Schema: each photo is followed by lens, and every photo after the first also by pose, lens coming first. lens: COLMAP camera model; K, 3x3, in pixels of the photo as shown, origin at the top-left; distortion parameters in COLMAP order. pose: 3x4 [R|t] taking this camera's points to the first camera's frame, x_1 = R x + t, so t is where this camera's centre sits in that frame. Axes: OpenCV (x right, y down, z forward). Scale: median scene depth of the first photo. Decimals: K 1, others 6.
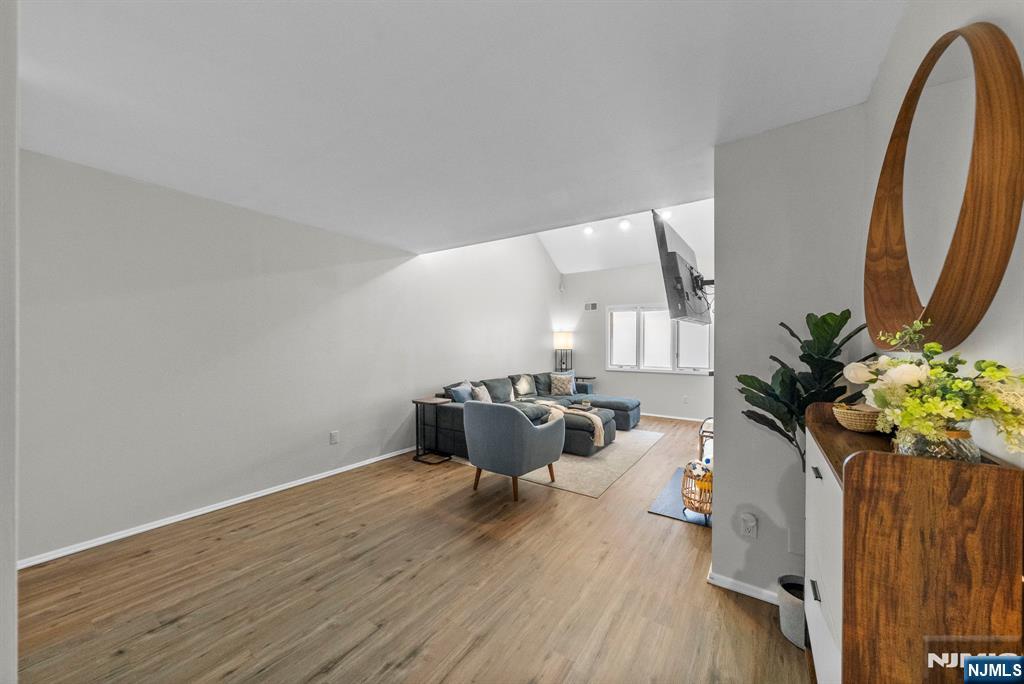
lens RADIAL K [[355.4, 0, 487.3], [0, 355.4, 346.1], [0, 0, 1]] dist [0.000049, 0.000010]
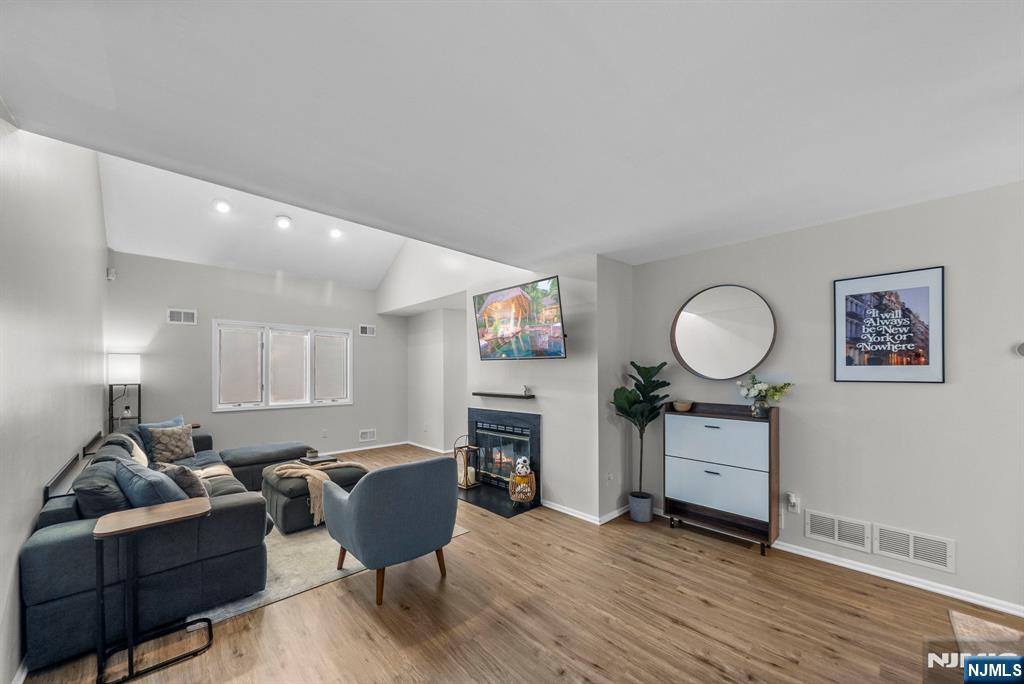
lens RADIAL K [[397.7, 0, 510.2], [0, 397.7, 362.6], [0, 0, 1]] dist [-0.000471, -0.000059]
pose [[0.163042, 0.016941, 0.986474, -0.676965], [0.007077, 0.999807, -0.018340, -0.019482], [-0.986594, 0.009971, 0.162890, 0.609972]]
